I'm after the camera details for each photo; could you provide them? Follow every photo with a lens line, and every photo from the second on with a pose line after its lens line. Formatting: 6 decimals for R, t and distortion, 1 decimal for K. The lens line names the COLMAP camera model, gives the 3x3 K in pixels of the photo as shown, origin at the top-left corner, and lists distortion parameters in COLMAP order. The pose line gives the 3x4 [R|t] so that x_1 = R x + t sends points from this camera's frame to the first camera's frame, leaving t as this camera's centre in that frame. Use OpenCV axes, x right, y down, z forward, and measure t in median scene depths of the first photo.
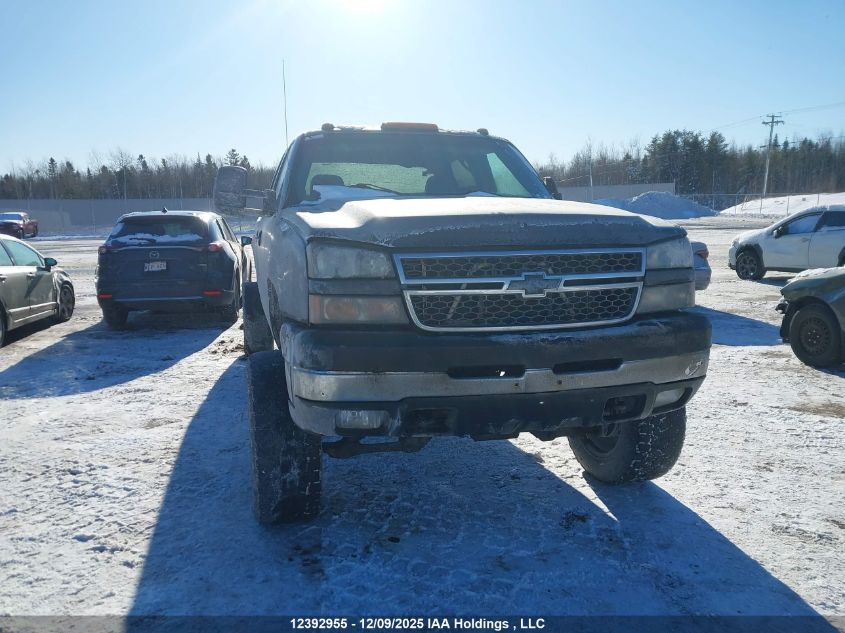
lens RADIAL K [[667.7, 0, 393.0], [0, 667.7, 336.0], [0, 0, 1]] dist [0.052106, -0.052692]
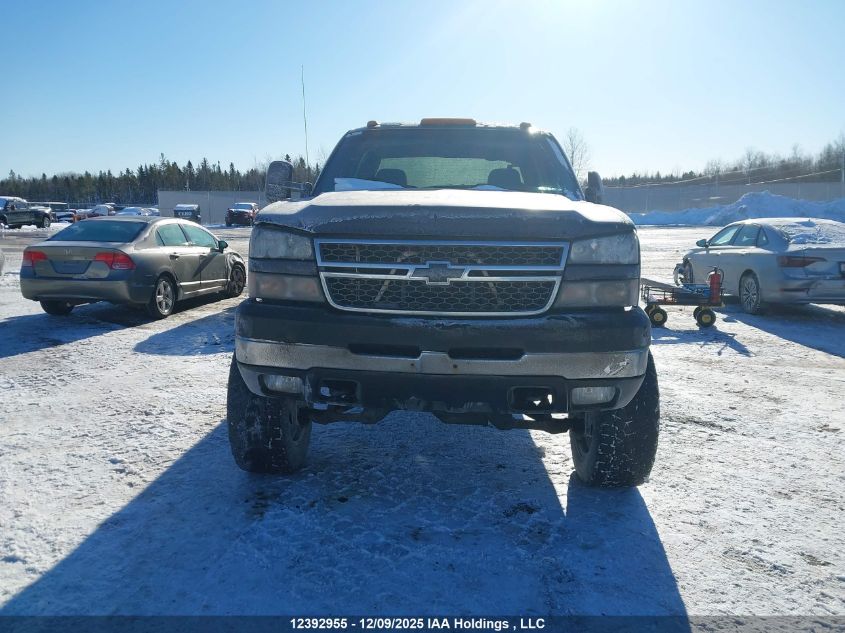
lens RADIAL K [[667.7, 0, 393.0], [0, 667.7, 336.0], [0, 0, 1]] dist [0.052106, -0.052692]
pose [[0.947884, 0.076659, -0.309256, 0.390251], [-0.073910, 0.997052, 0.020613, 0.005451], [0.309925, 0.003319, 0.950755, -0.022957]]
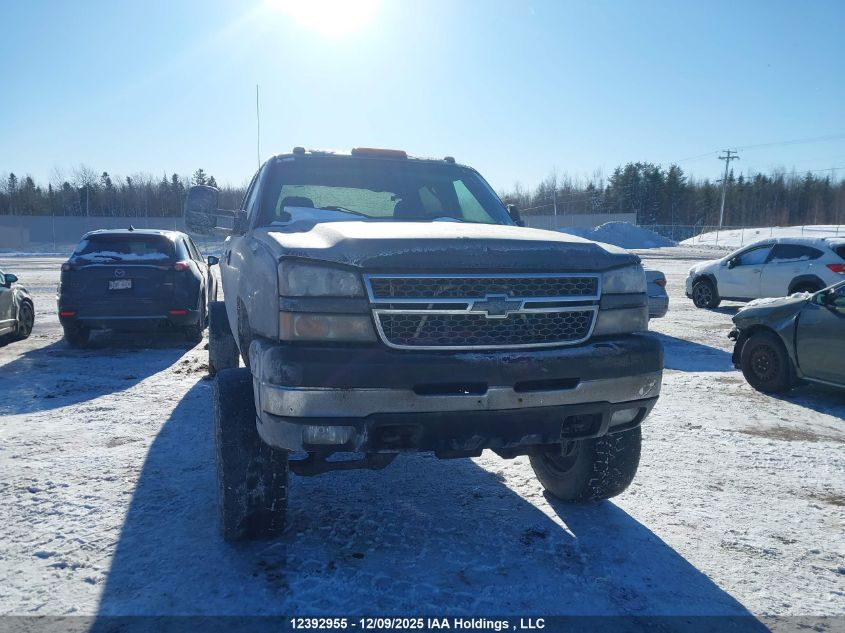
lens RADIAL K [[676.1, 0, 393.4], [0, 676.1, 332.2], [0, 0, 1]] dist [0.029766, -0.014610]
pose [[0.998609, 0.015111, 0.050519, -0.002370], [-0.012991, 0.999032, -0.042023, 0.008626], [-0.051105, 0.041308, 0.997839, -0.037333]]
